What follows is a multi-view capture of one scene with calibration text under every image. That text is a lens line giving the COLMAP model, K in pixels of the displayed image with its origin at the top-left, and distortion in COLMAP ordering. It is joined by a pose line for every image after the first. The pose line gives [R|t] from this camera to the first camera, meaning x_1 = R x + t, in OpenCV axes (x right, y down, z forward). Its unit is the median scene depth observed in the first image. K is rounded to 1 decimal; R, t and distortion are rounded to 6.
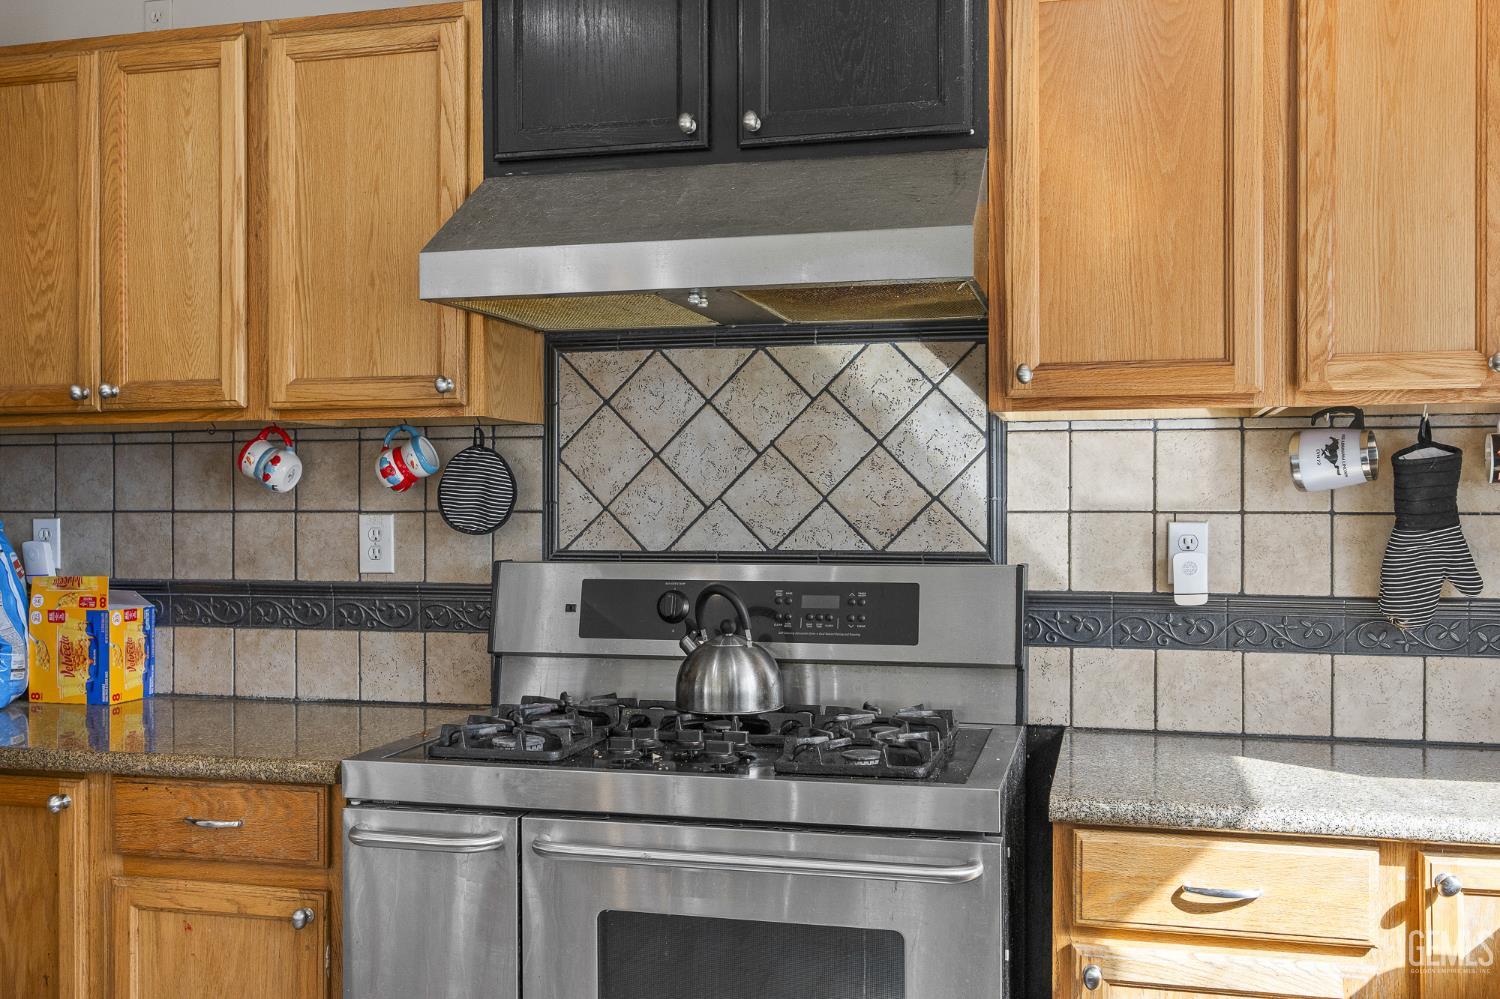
lens RADIAL K [[1398.5, 0, 760.8], [0, 1398.5, 507.6], [0, 0, 1]] dist [0.013587, 0.000000]
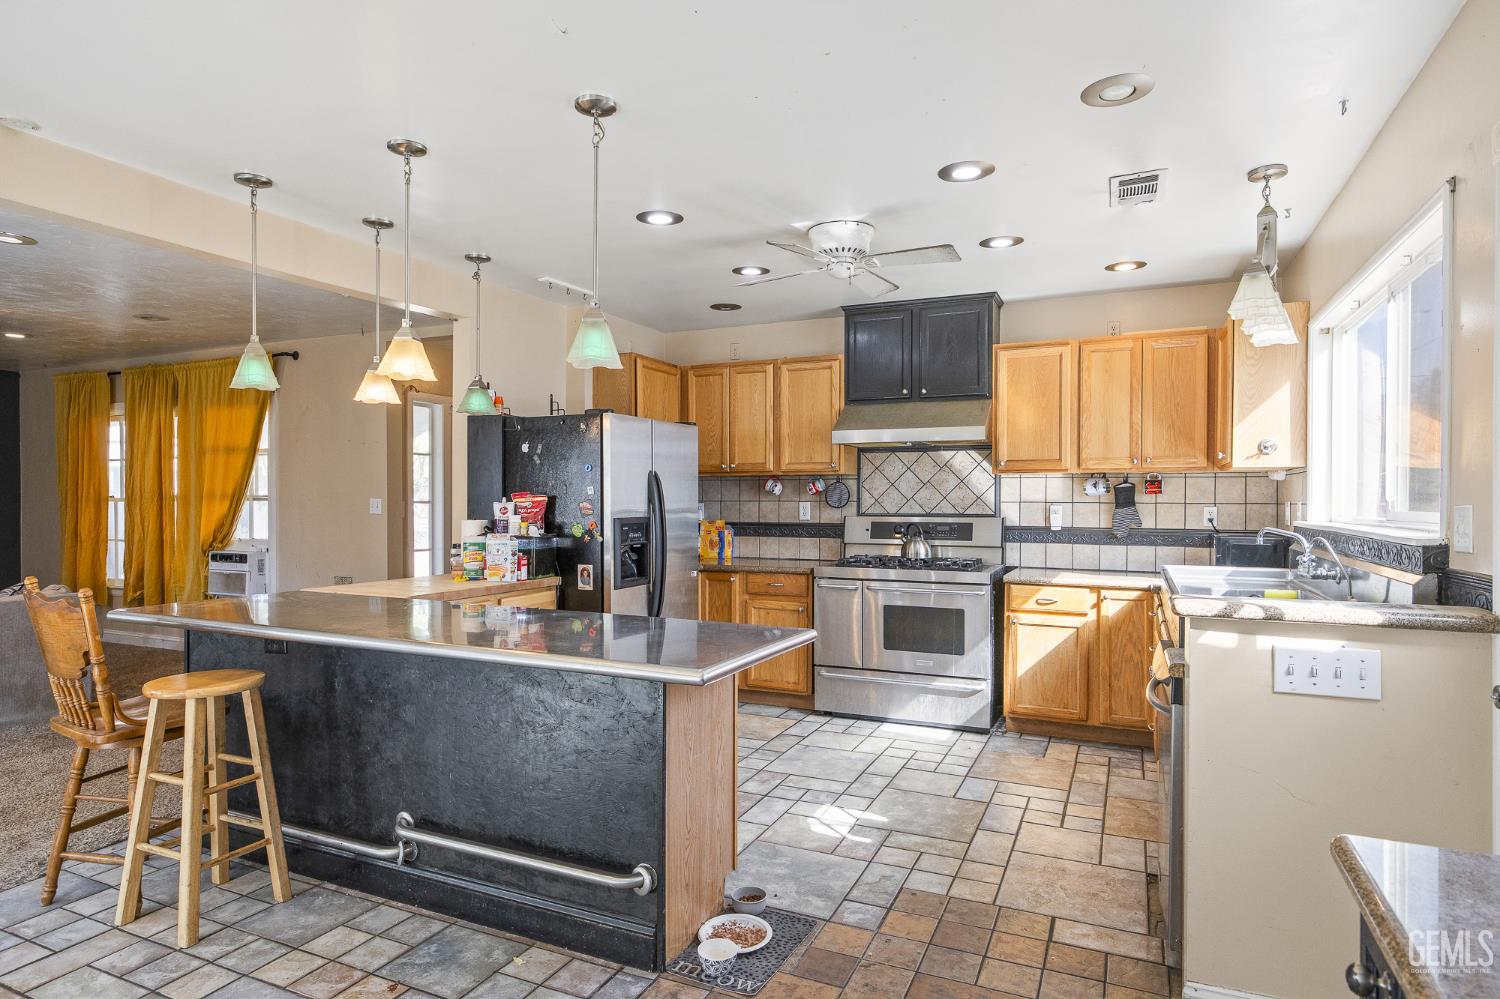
lens RADIAL K [[842.1, 0, 751.9], [0, 842.1, 504.2], [0, 0, 1]] dist [-0.001814, 0.001103]
pose [[0.983512, 0.004180, -0.180793, -0.045550], [-0.003097, 0.999976, 0.006273, -0.002642], [0.180814, -0.005610, 0.983501, -1.117326]]
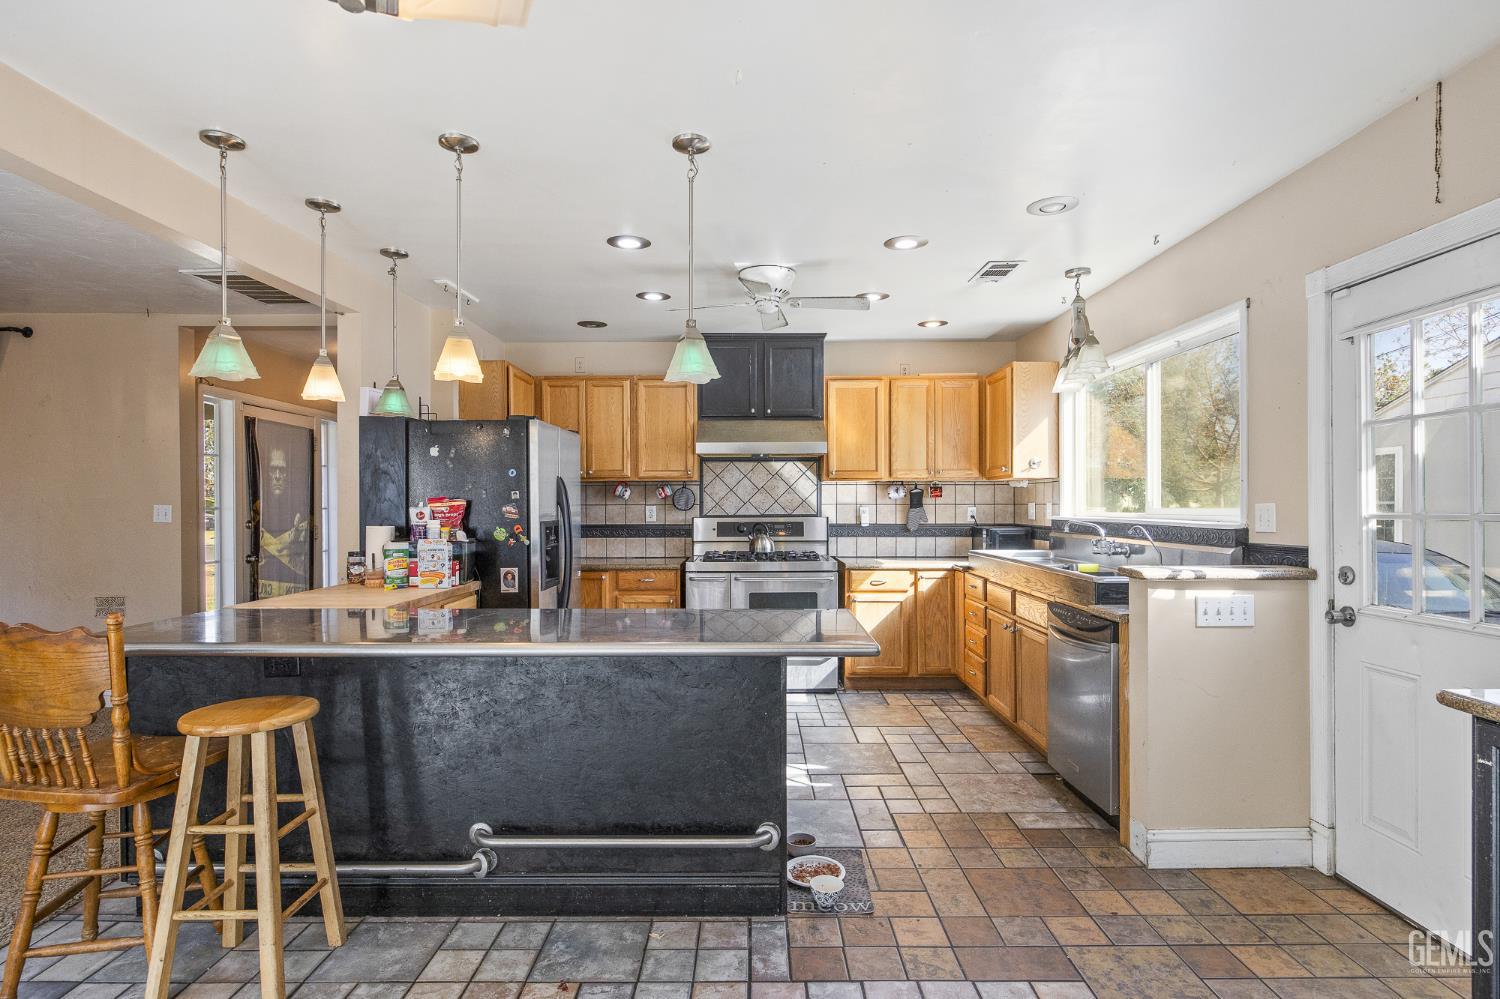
lens RADIAL K [[766.1, 0, 747.2], [0, 766.1, 504.6], [0, 0, 1]] dist [0.000470, -0.000755]
pose [[0.969397, -0.002605, 0.245485, -0.604838], [0.002282, 0.999996, 0.001599, -0.000051], [-0.245488, -0.000990, 0.969399, -1.154025]]
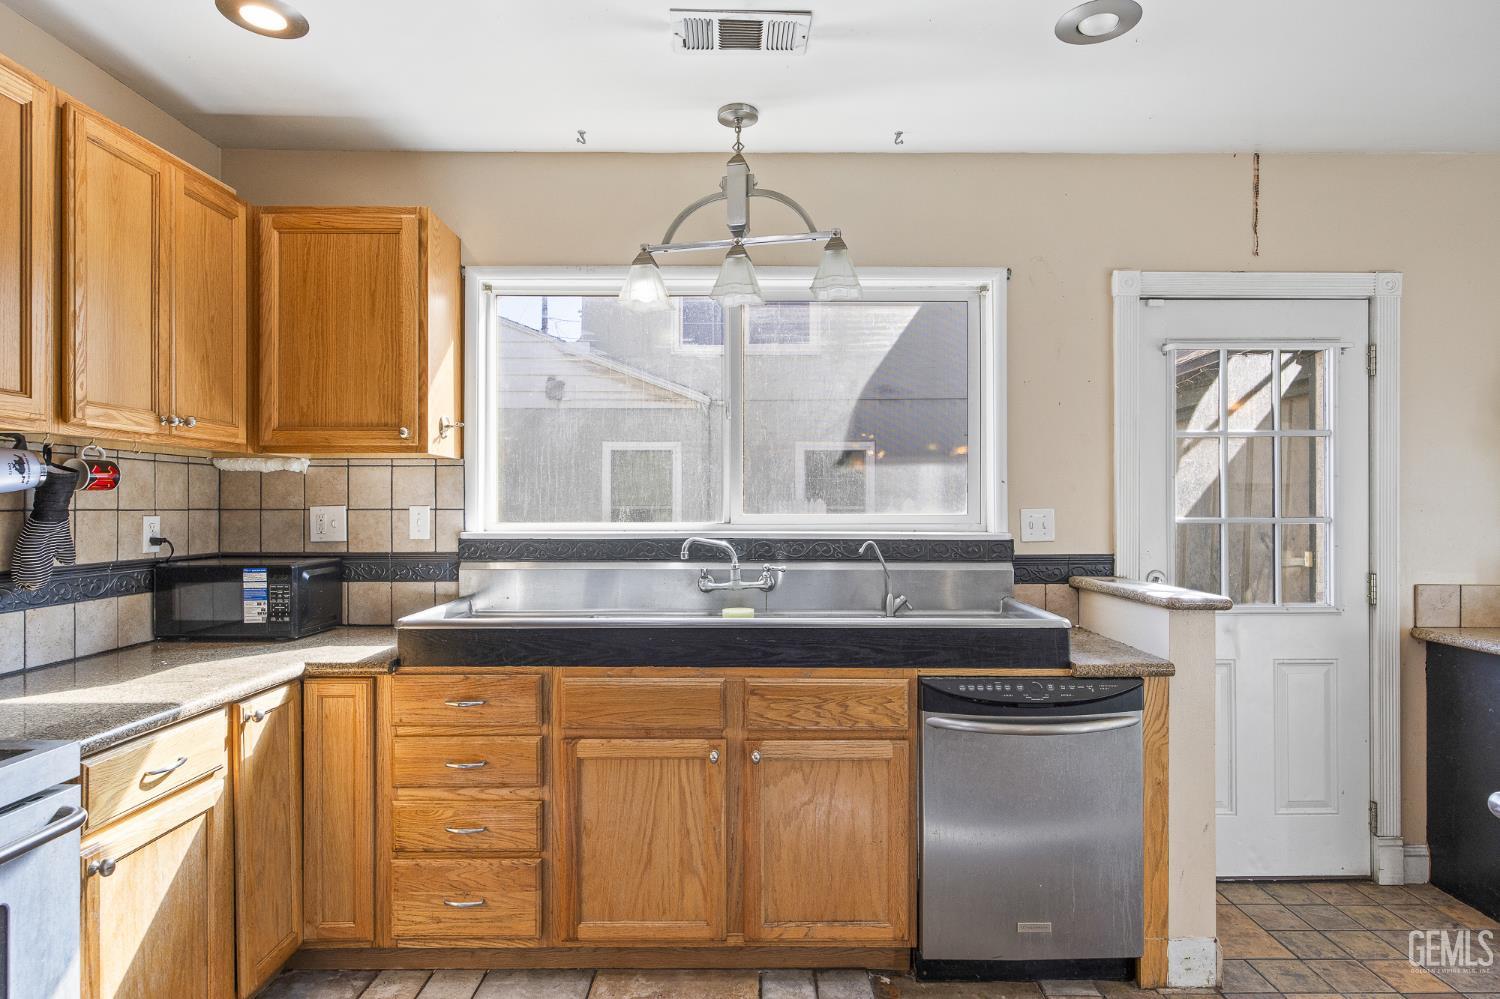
lens RADIAL K [[814.8, 0, 753.5], [0, 814.8, 503.4], [0, 0, 1]] dist [0.002794, 0.000149]
pose [[-0.257893, 0.004145, 0.966165, -0.512034], [-0.000843, 0.999989, -0.004515, 0.000223], [-0.966173, -0.001979, -0.257887, 0.483545]]
